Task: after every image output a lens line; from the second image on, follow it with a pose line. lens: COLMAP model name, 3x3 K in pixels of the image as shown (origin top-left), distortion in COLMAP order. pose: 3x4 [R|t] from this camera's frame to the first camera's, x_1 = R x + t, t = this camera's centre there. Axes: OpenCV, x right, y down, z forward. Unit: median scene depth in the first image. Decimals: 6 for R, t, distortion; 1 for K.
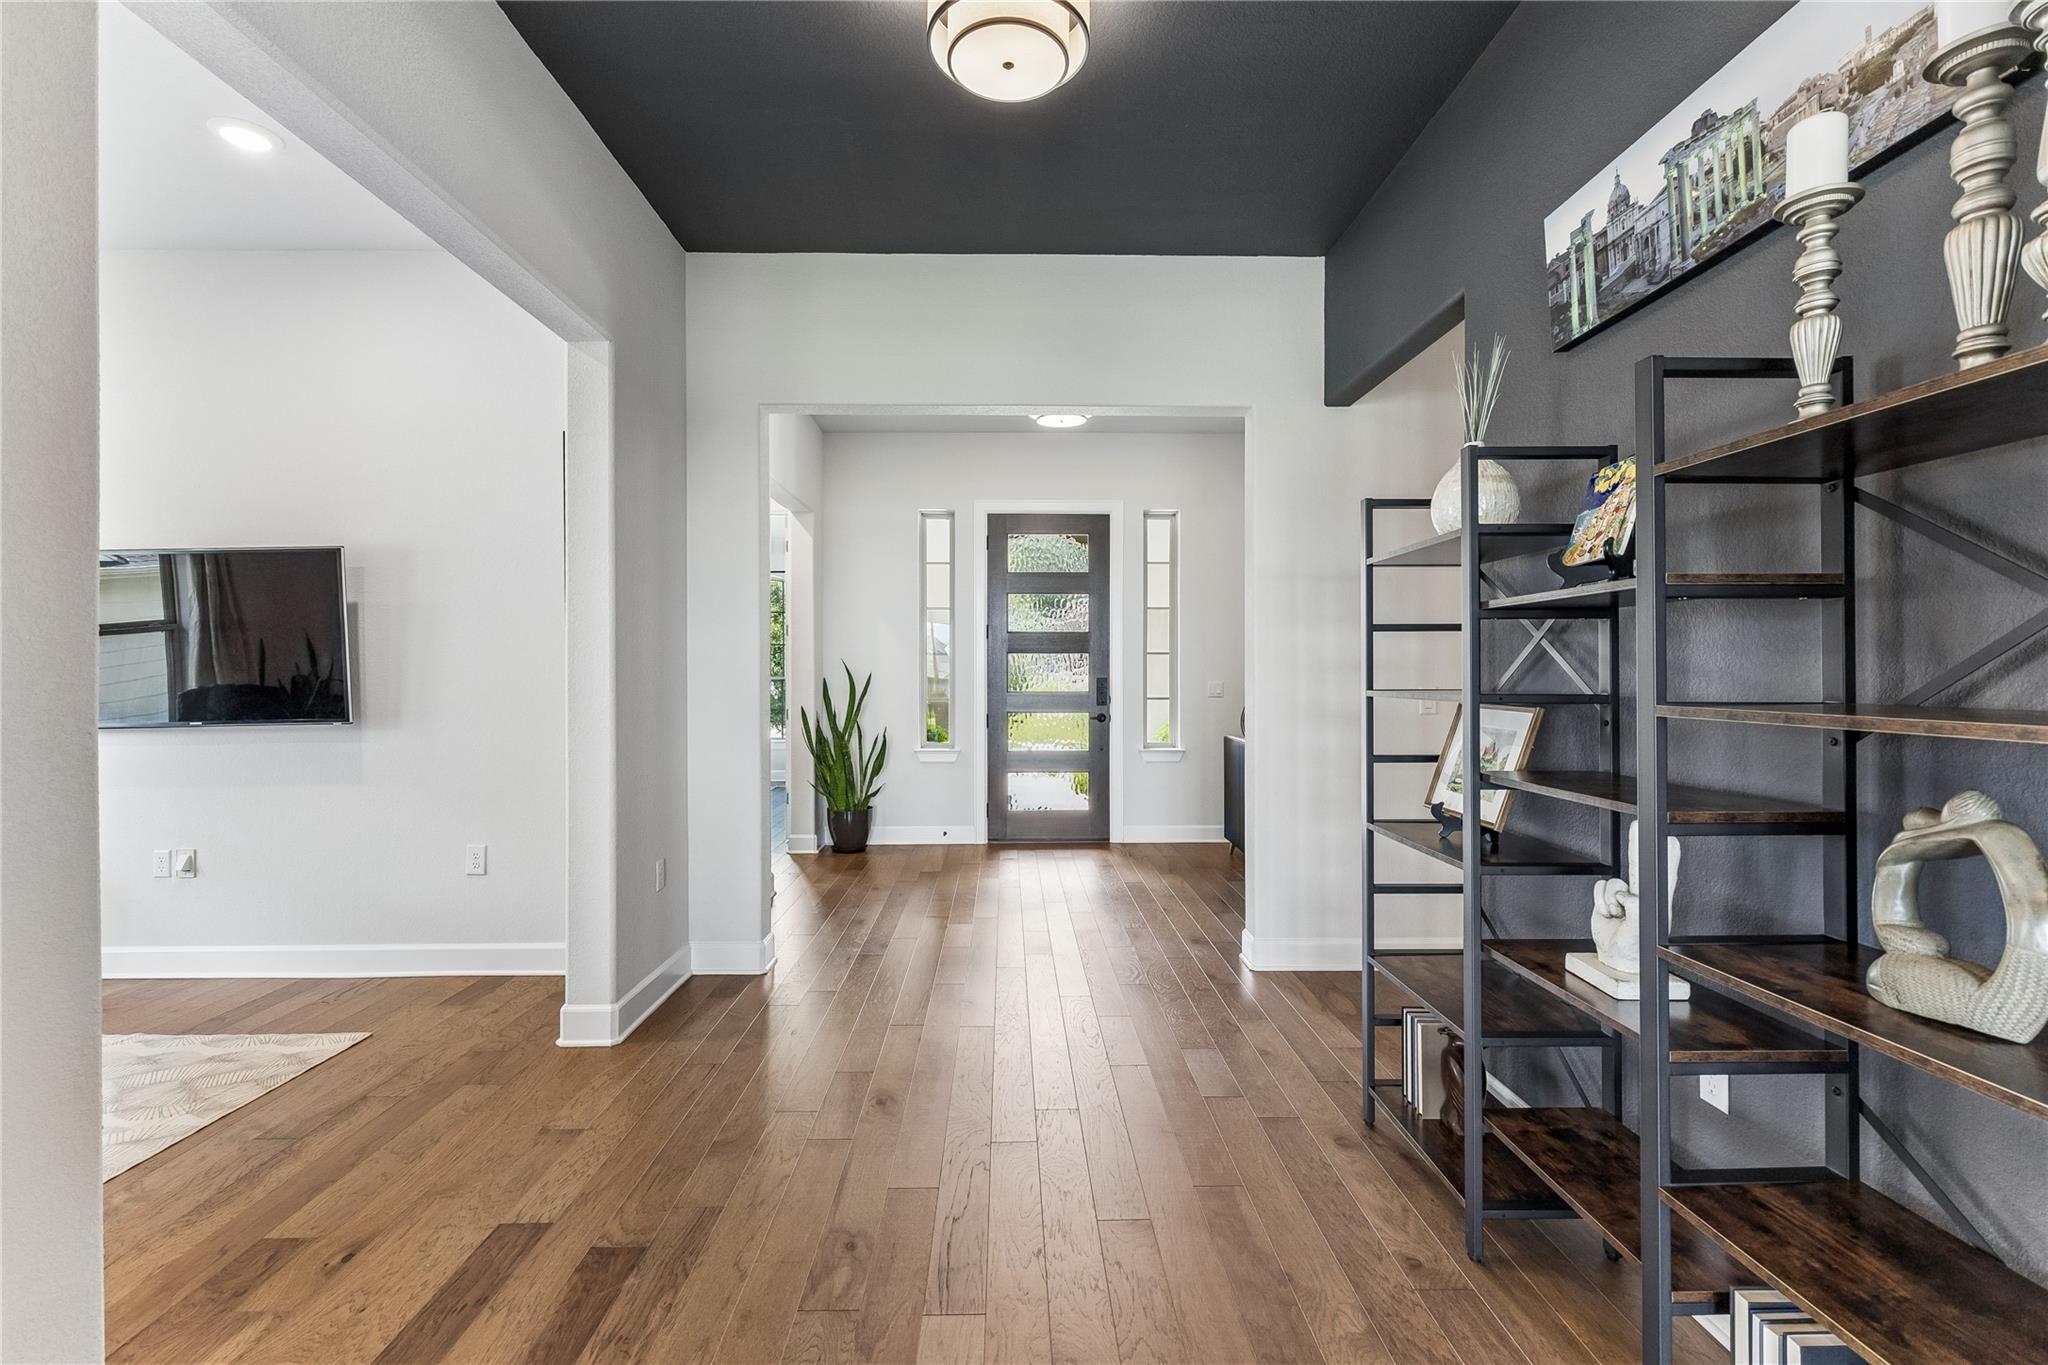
lens RADIAL K [[924.3, 0, 1024.8], [0, 924.3, 680.4], [0, 0, 1]] dist [0.003840, 0.001588]
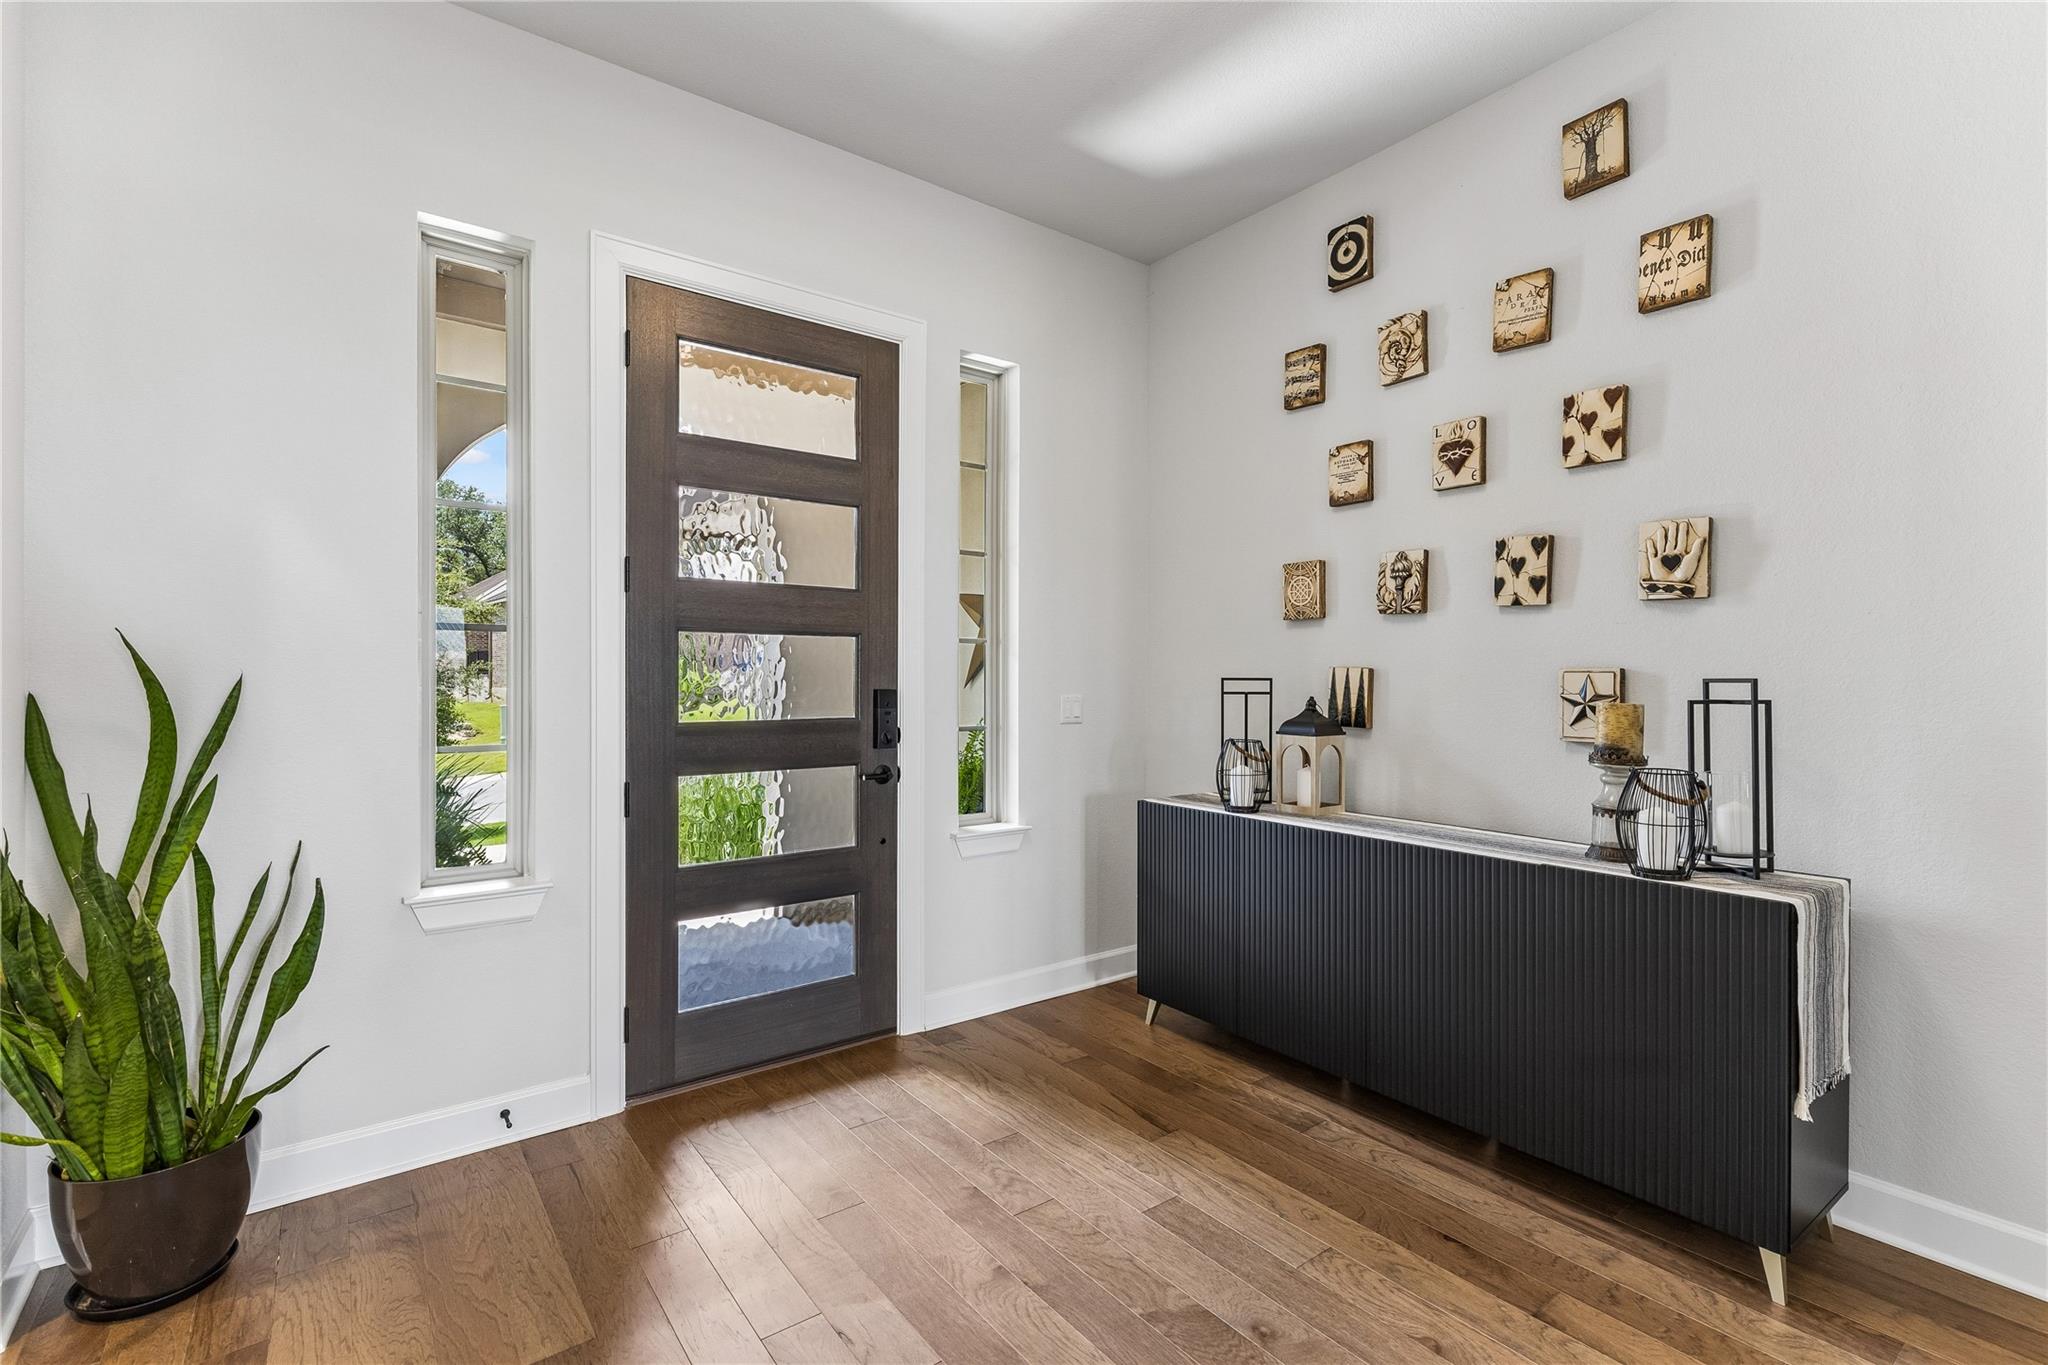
lens RADIAL K [[924.3, 0, 1027.5], [0, 924.3, 685.0], [0, 0, 1]] dist [0.003840, 0.001588]
pose [[0.807602, -0.001444, 0.589726, -0.135519], [-0.000510, 0.999995, 0.003148, -0.006521], [-0.589728, -0.002843, 0.807597, 0.578873]]
